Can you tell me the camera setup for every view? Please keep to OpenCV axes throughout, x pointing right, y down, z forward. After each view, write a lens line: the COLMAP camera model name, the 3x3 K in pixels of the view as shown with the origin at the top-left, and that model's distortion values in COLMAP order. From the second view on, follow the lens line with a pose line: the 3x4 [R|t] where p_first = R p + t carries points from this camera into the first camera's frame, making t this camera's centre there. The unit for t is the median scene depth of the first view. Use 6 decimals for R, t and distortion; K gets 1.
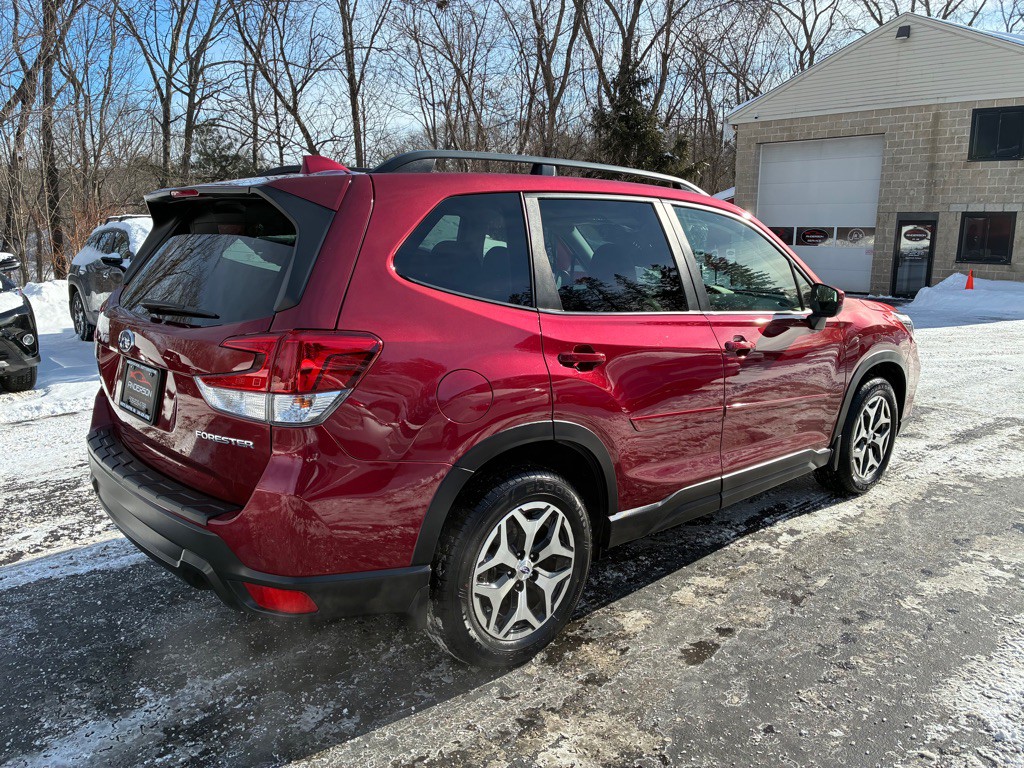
lens RADIAL K [[769.1, 0, 512.0], [0, 769.1, 384.0], [0, 0, 1]] dist [0.078714, -0.102584]
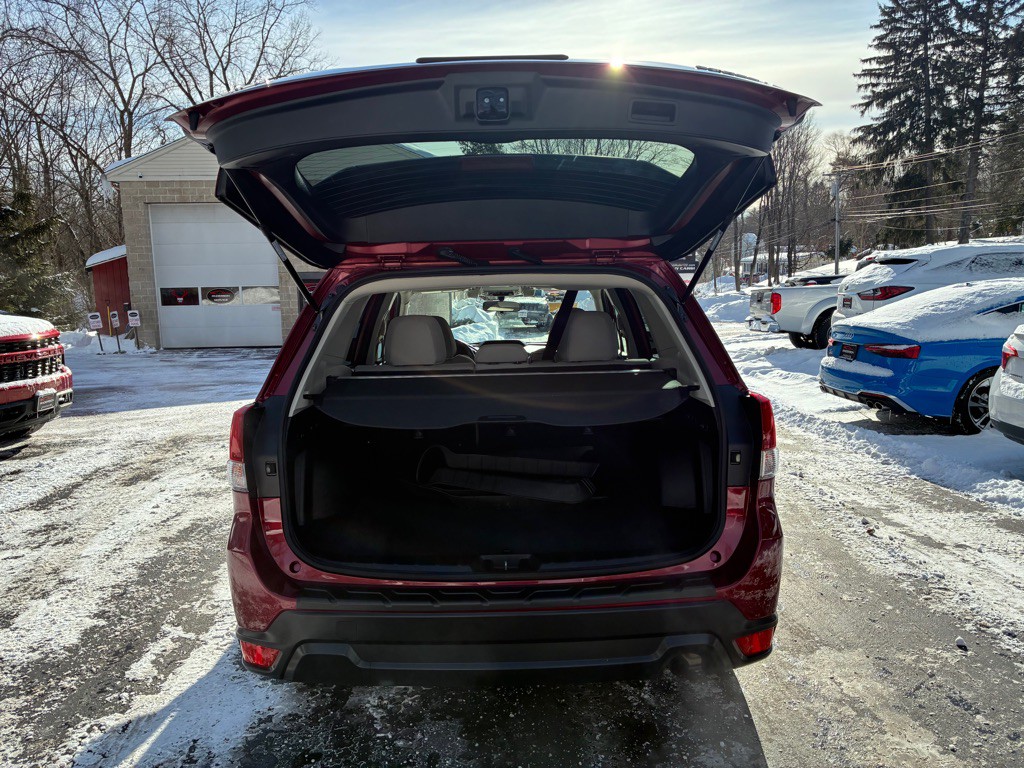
lens RADIAL K [[769.1, 0, 512.0], [0, 769.1, 384.0], [0, 0, 1]] dist [0.078714, -0.102584]
pose [[0.666295, -0.119624, 0.736031, -0.769294], [0.173195, 0.984882, 0.003283, -0.083795], [-0.725296, 0.125289, 0.676940, 0.282269]]
